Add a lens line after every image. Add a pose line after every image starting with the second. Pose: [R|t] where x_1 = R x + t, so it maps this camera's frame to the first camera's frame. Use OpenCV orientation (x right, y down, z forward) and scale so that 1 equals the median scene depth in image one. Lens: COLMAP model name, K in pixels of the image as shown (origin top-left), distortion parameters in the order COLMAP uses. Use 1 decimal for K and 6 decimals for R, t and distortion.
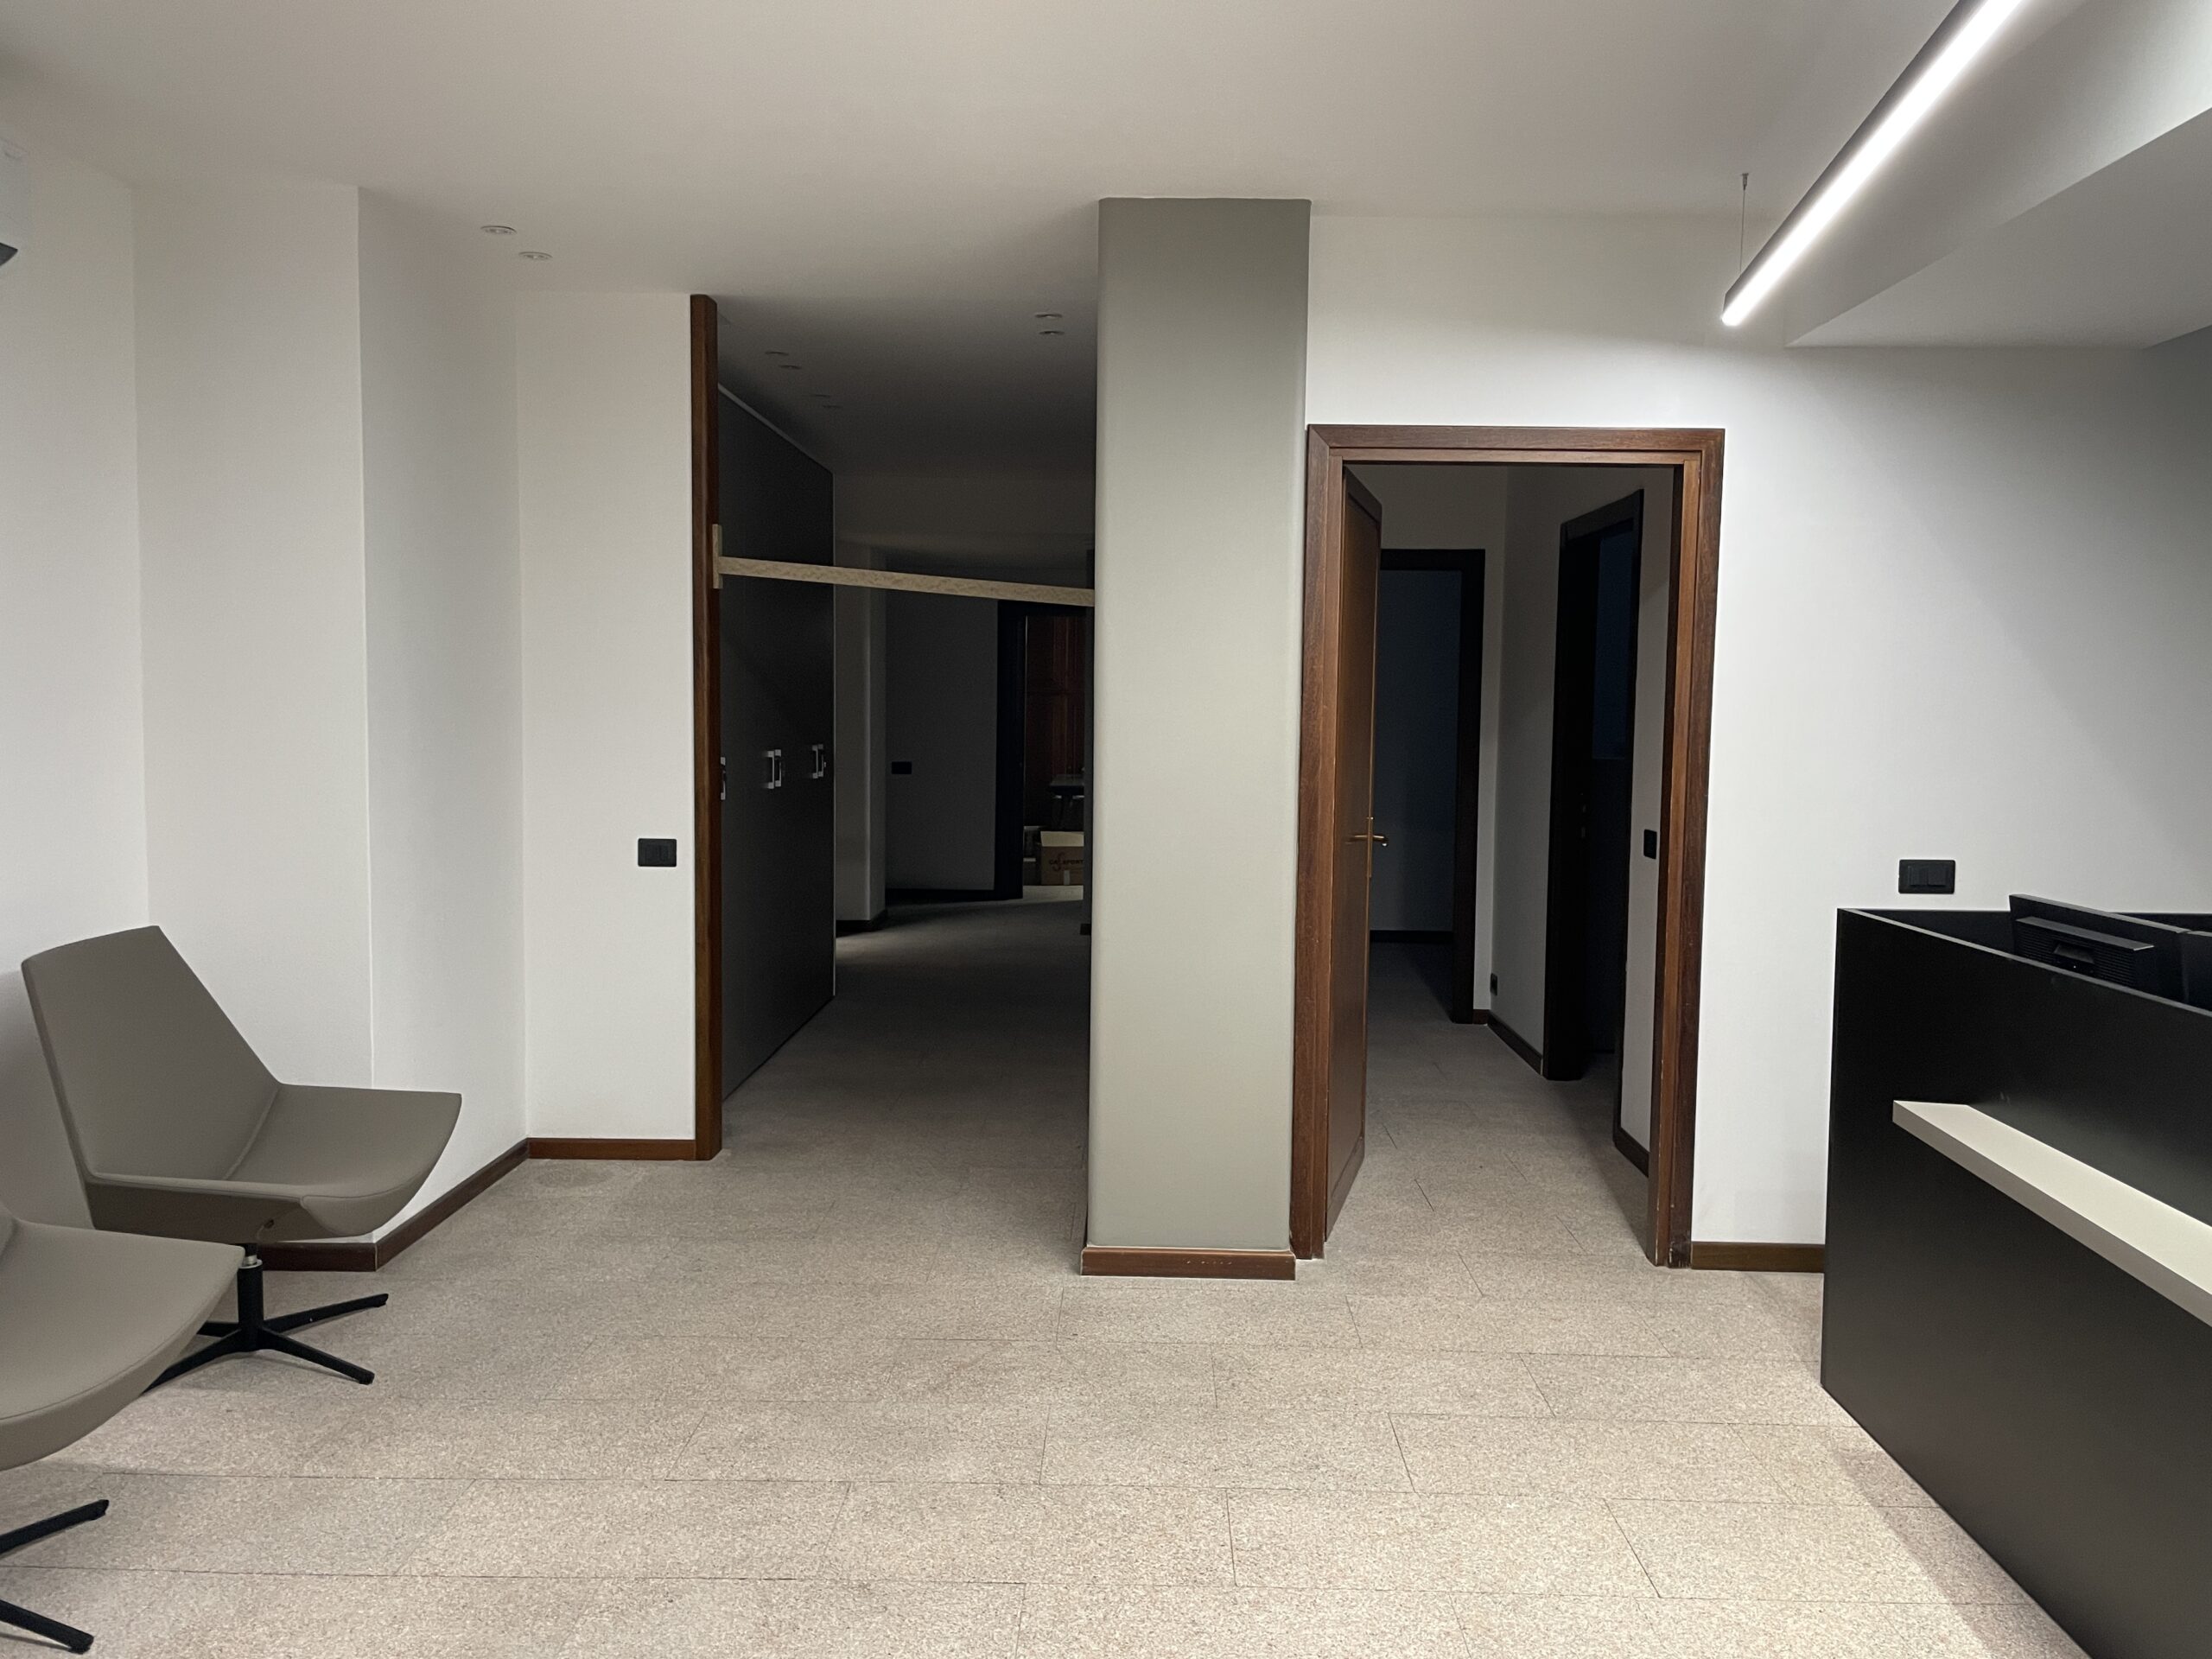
lens RADIAL K [[1675.7, 0, 1126.4], [0, 1675.7, 821.6], [0, 0, 1]] dist [0.089722, -0.128142]
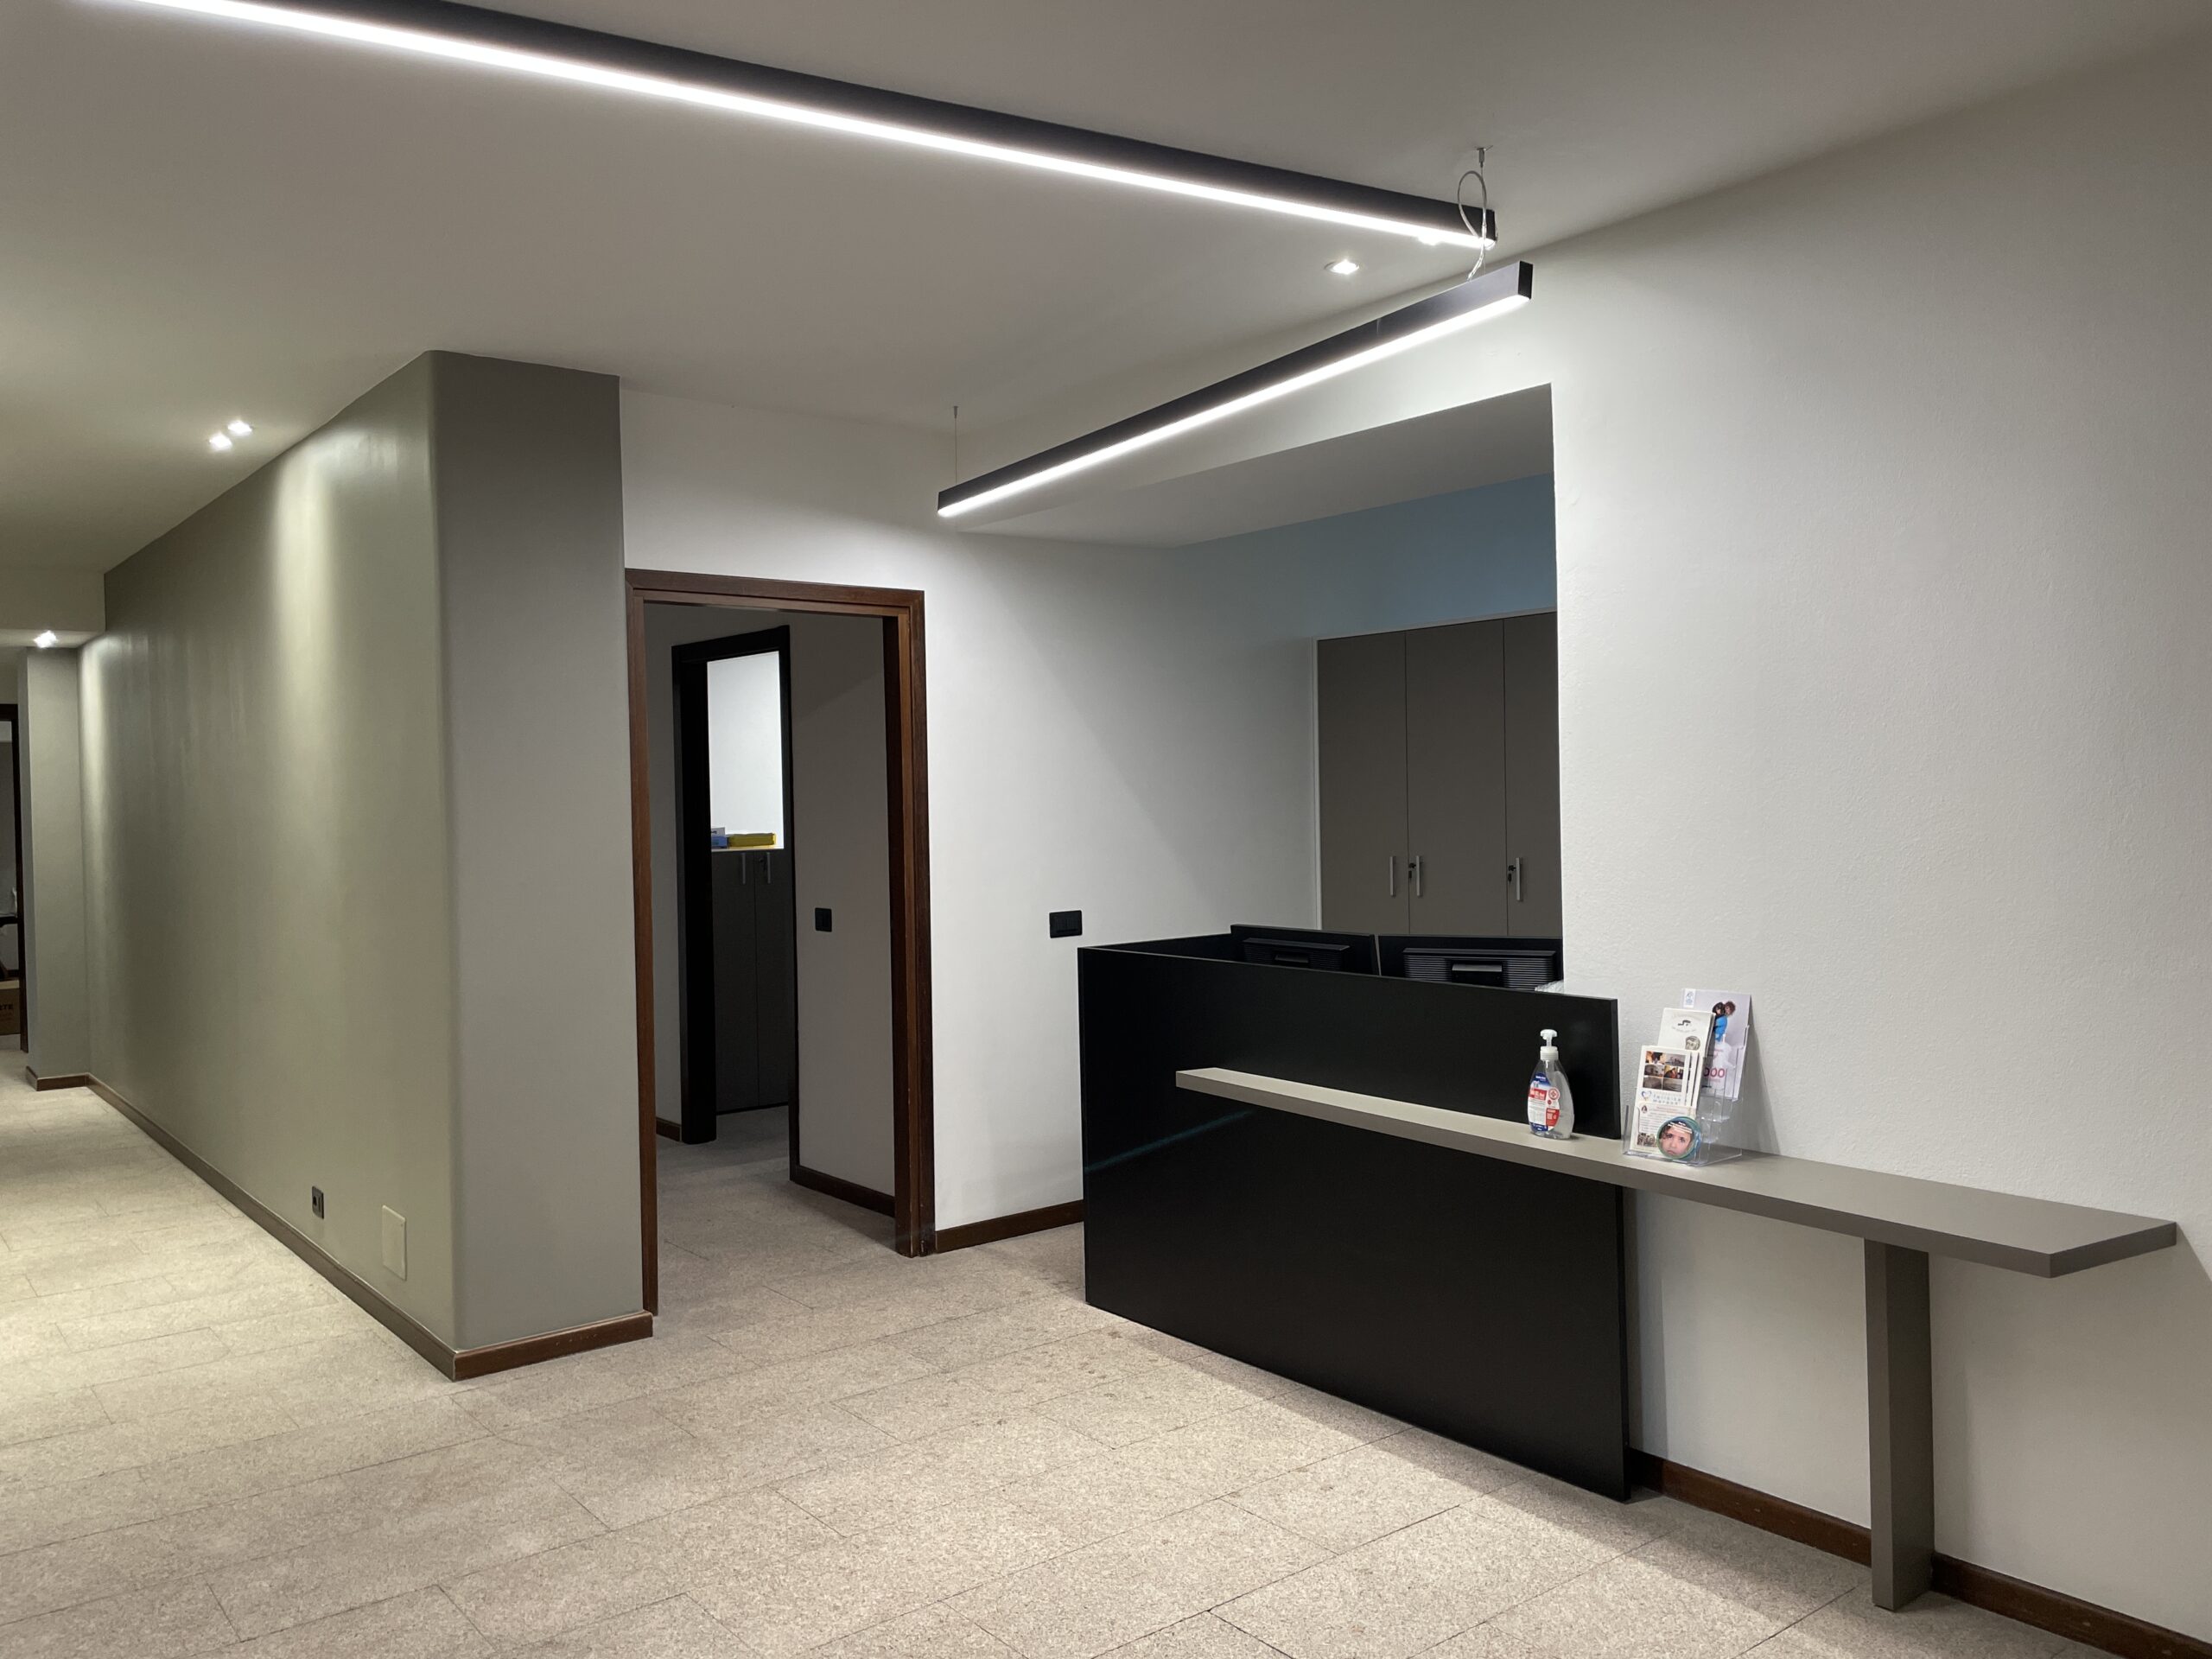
lens RADIAL K [[1676.6, 0, 1086.8], [0, 1676.6, 807.5], [0, 0, 1]] dist [0.089124, -0.122833]
pose [[0.782673, -0.037505, 0.621302, -0.388985], [0.076759, 0.996380, -0.036549, -0.011317], [-0.617682, 0.076297, 0.782718, -0.075785]]
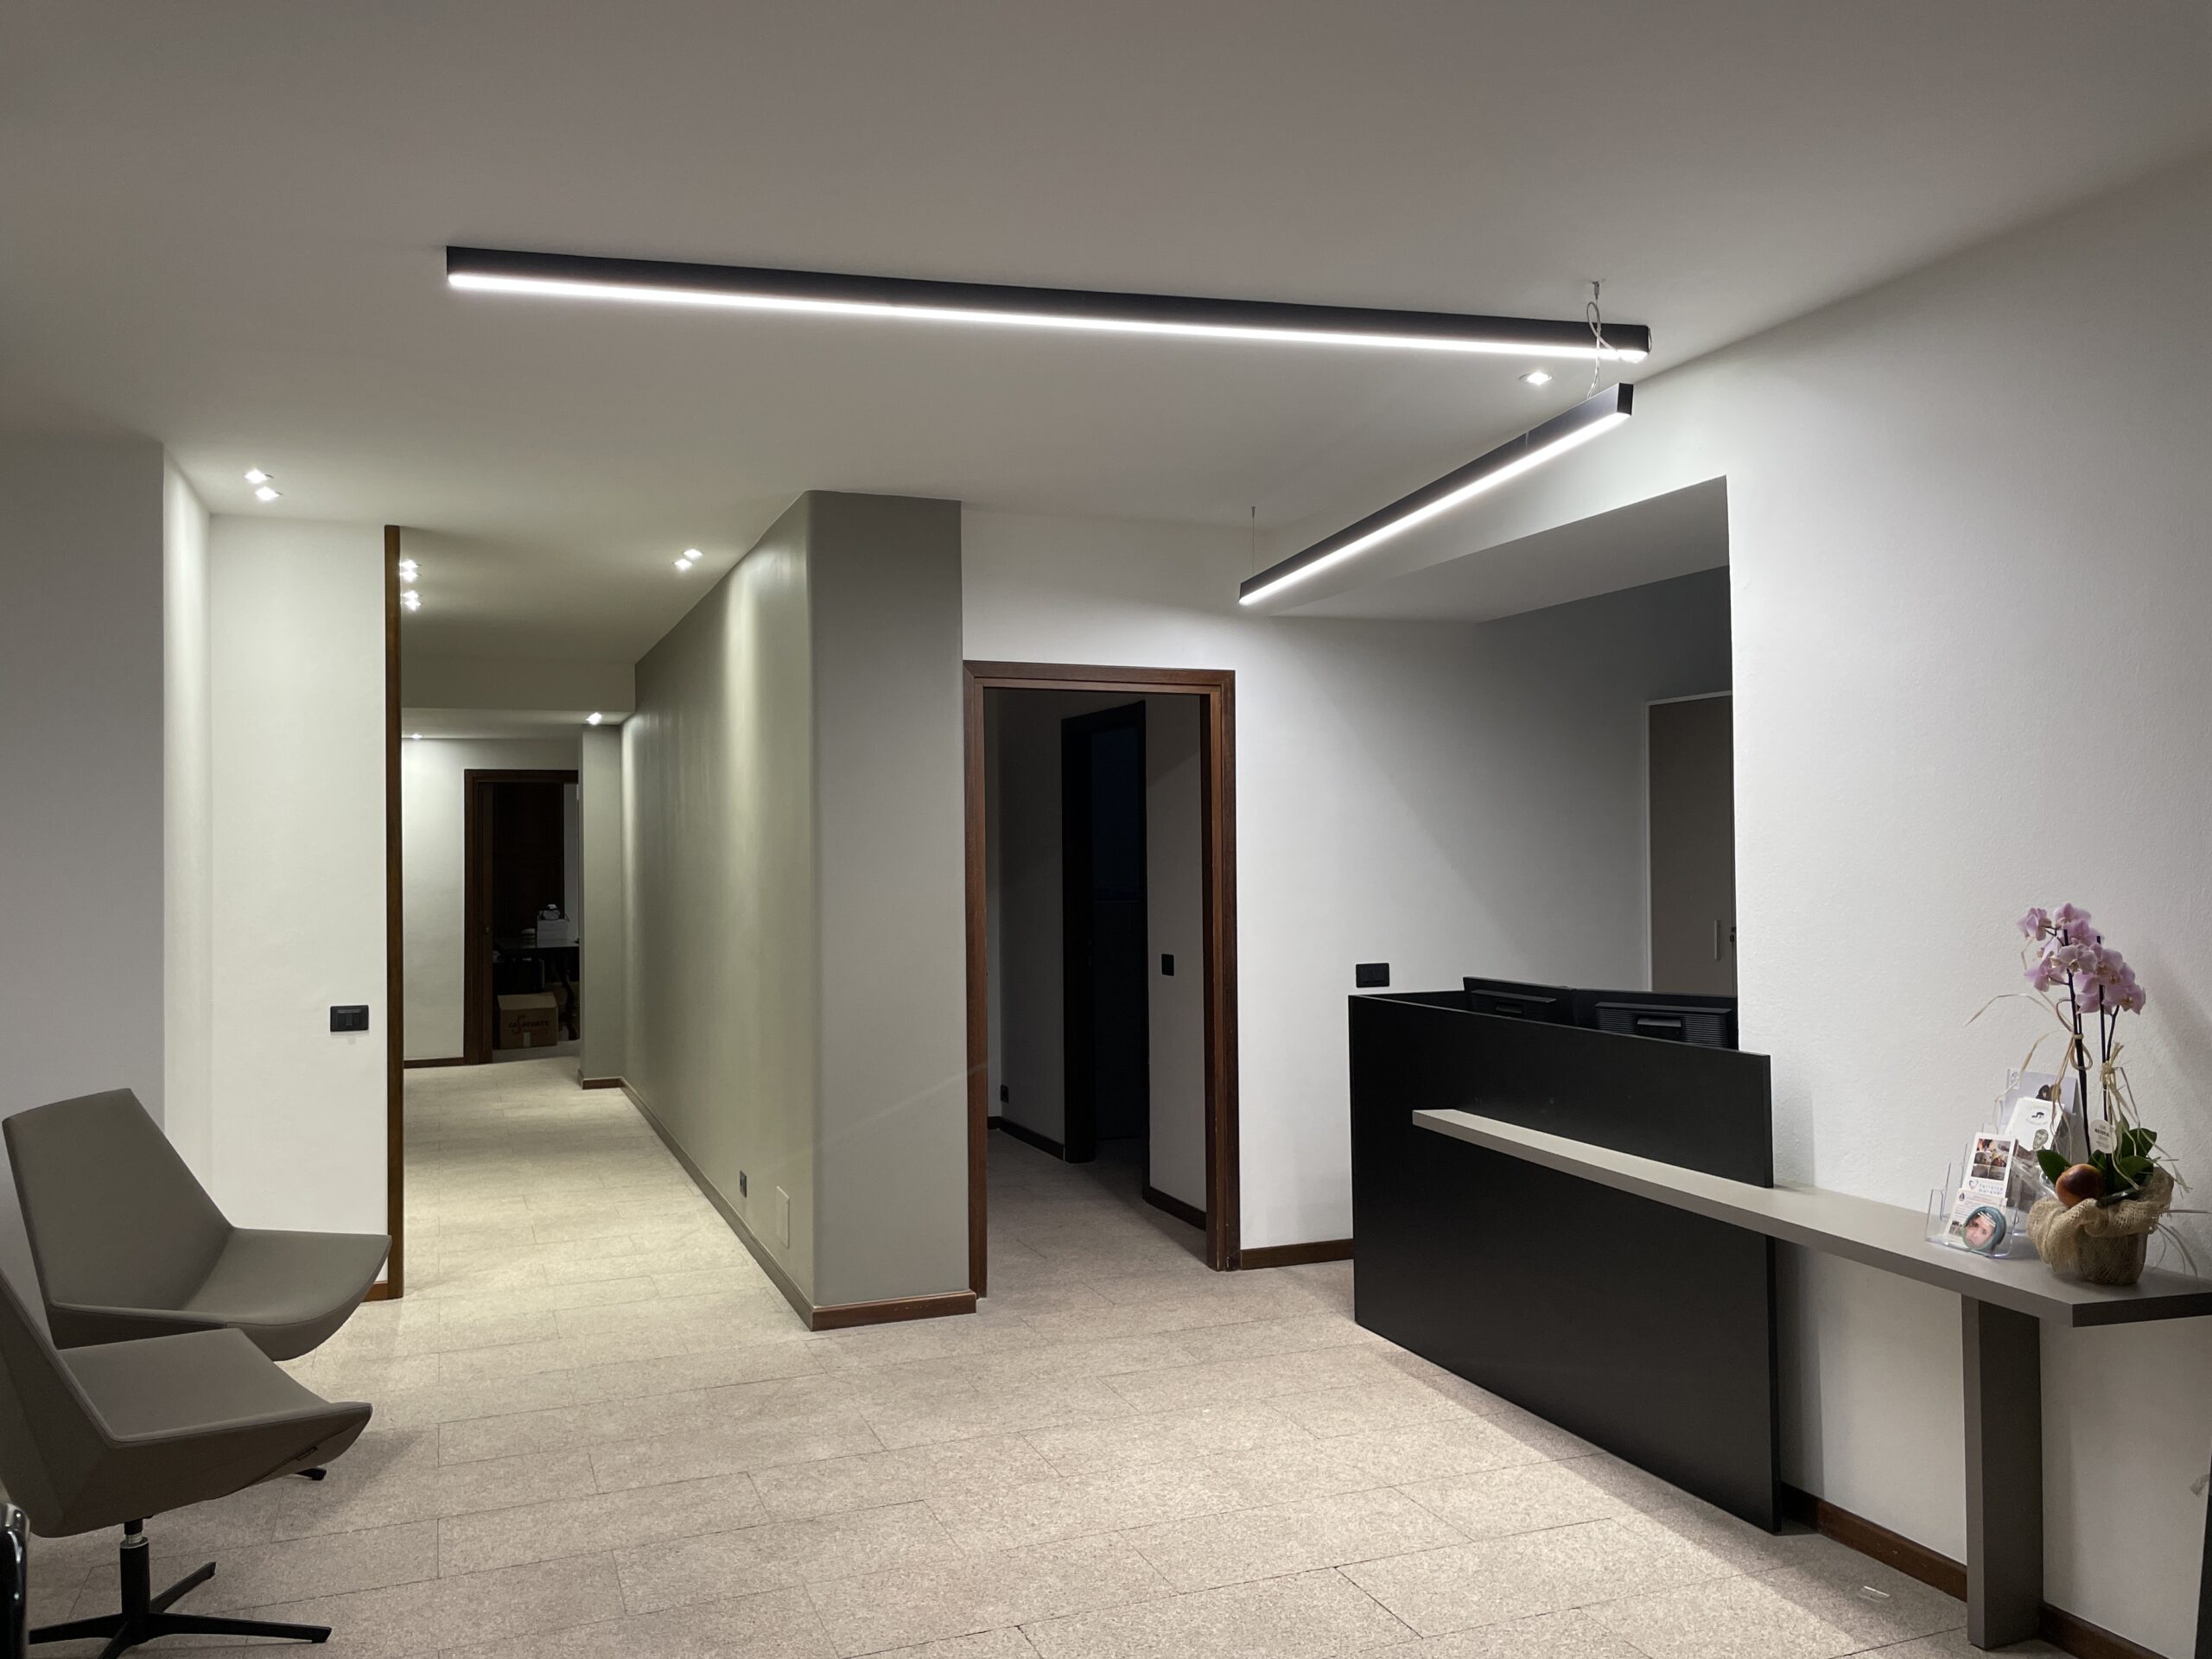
lens RADIAL K [[1676.0, 0, 1106.0], [0, 1676.0, 829.5], [0, 0, 1]] dist [0.087031, -0.124974]
pose [[0.927508, -0.018584, 0.373340, -0.312455], [0.050325, 0.995879, -0.075452, 0.005795], [-0.370399, 0.088770, 0.924621, -0.293518]]
